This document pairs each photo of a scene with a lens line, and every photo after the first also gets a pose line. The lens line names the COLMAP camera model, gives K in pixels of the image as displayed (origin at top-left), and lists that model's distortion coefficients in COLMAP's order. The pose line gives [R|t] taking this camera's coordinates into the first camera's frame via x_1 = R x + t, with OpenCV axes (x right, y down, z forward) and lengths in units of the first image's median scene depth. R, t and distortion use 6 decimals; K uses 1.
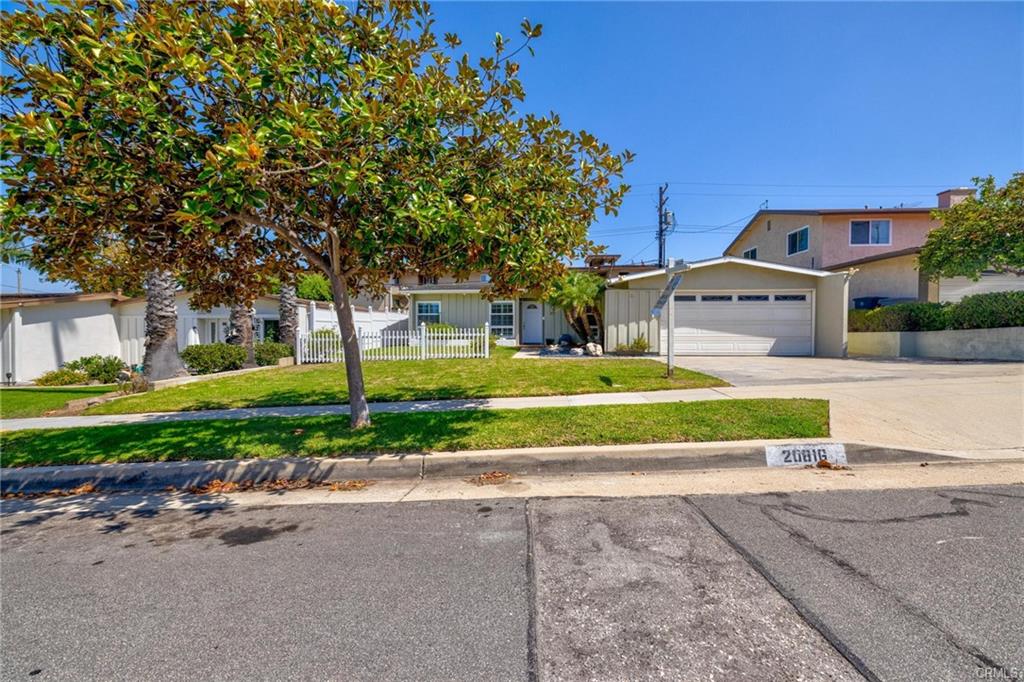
lens RADIAL K [[435.8, 0, 513.4], [0, 435.8, 328.1], [0, 0, 1]] dist [-0.000057, 0.000629]
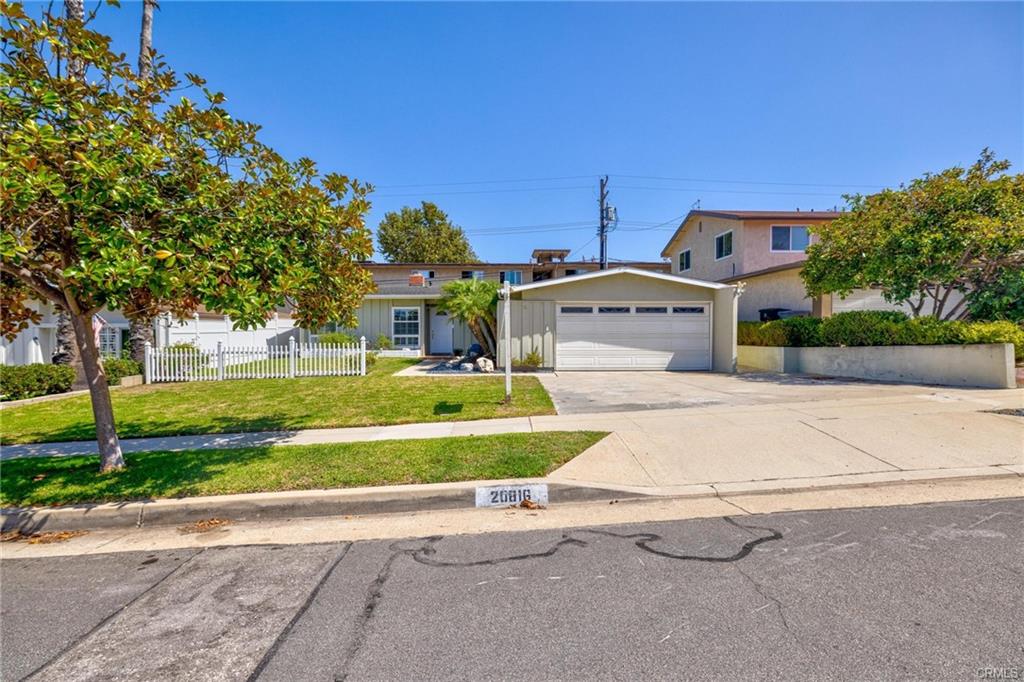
lens RADIAL K [[494.8, 0, 512.0], [0, 494.8, 325.6], [0, 0, 1]] dist [-0.001986, 0.000346]
pose [[0.996922, 0.001179, 0.078393, 0.187435], [-0.001099, 0.999999, -0.001065, -0.039288], [-0.078394, 0.000976, 0.996922, -0.065245]]
